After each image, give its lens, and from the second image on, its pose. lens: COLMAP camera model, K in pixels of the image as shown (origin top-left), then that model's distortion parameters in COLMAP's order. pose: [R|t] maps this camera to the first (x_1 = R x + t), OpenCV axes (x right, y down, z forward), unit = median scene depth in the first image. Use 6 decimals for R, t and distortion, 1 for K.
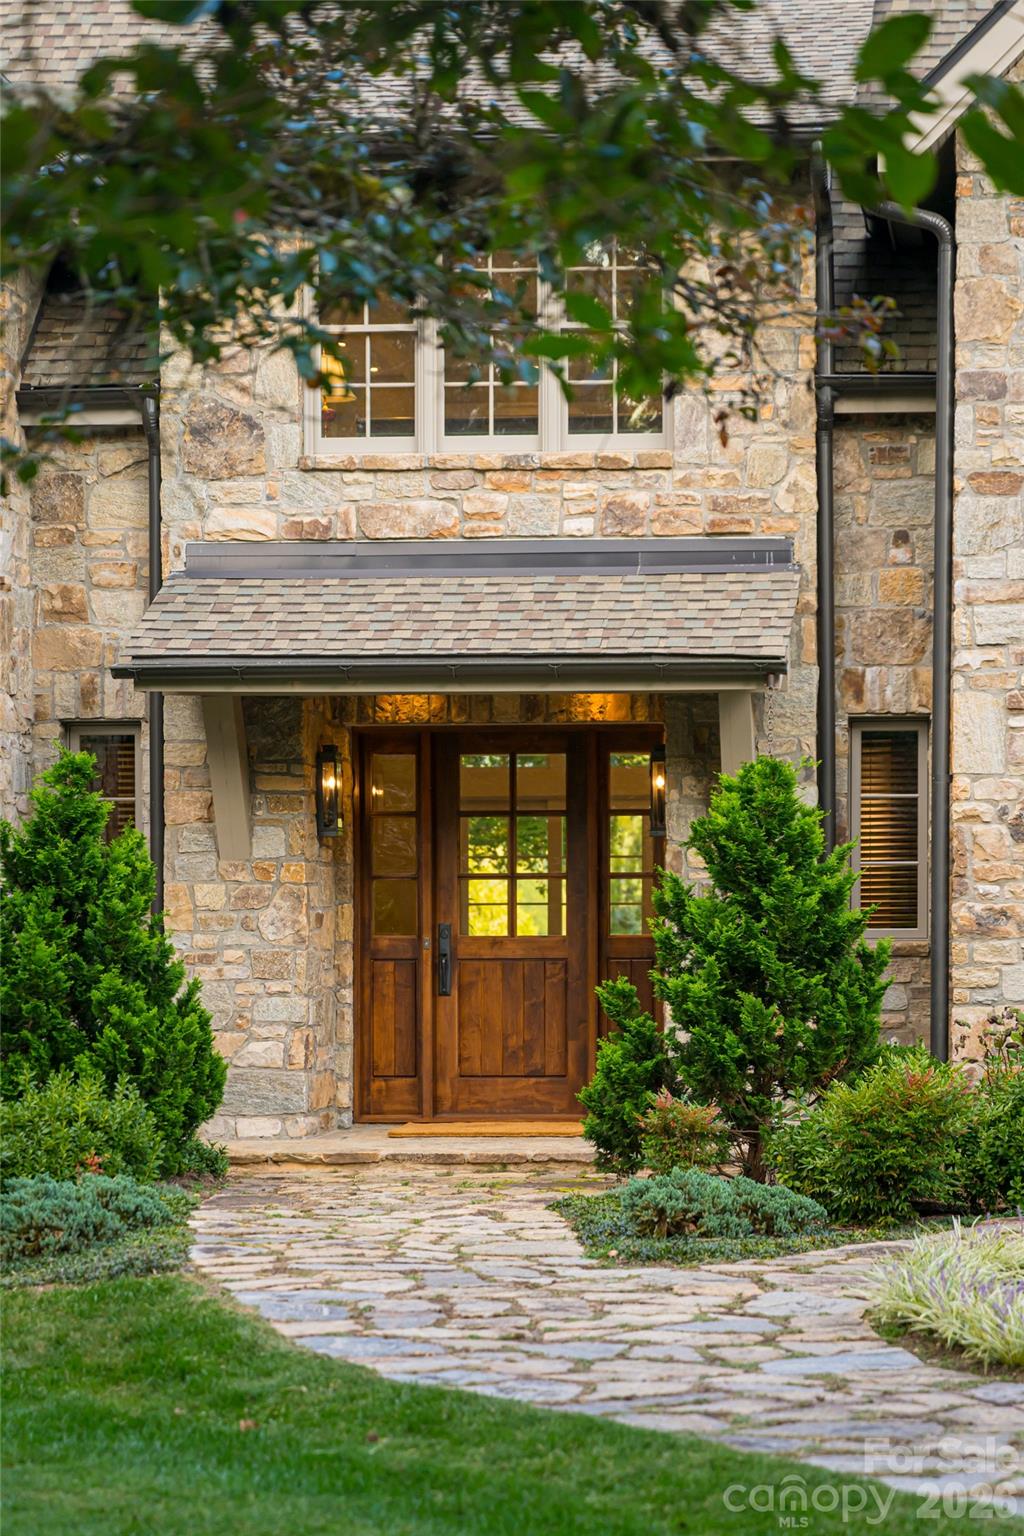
lens RADIAL K [[3541.5, 0, 516.2], [0, 3541.5, 770.9], [0, 0, 1]] dist [0.005975, 0.000000]
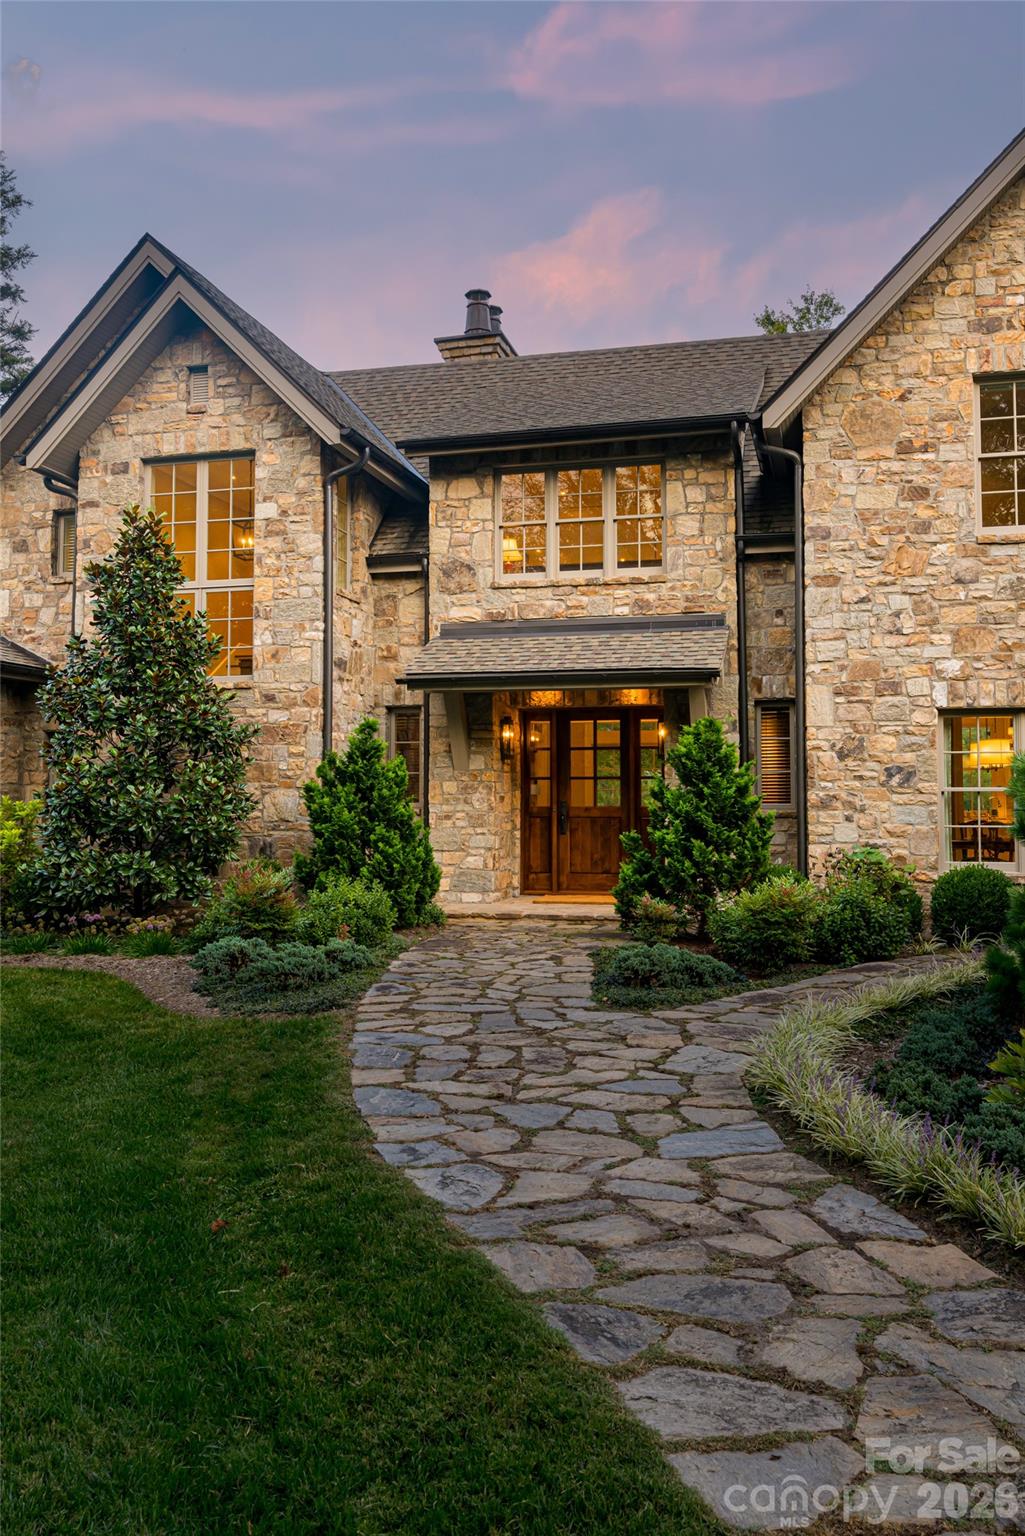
lens RADIAL K [[1202.0, 0, 474.1], [0, 1202.0, 680.5], [0, 0, 1]] dist [-0.003509, -0.002047]
pose [[0.988445, -0.012733, -0.151047, 0.040555], [0.005114, 0.998700, -0.050726, 0.008283], [0.151497, 0.049367, 0.987224, 0.301995]]
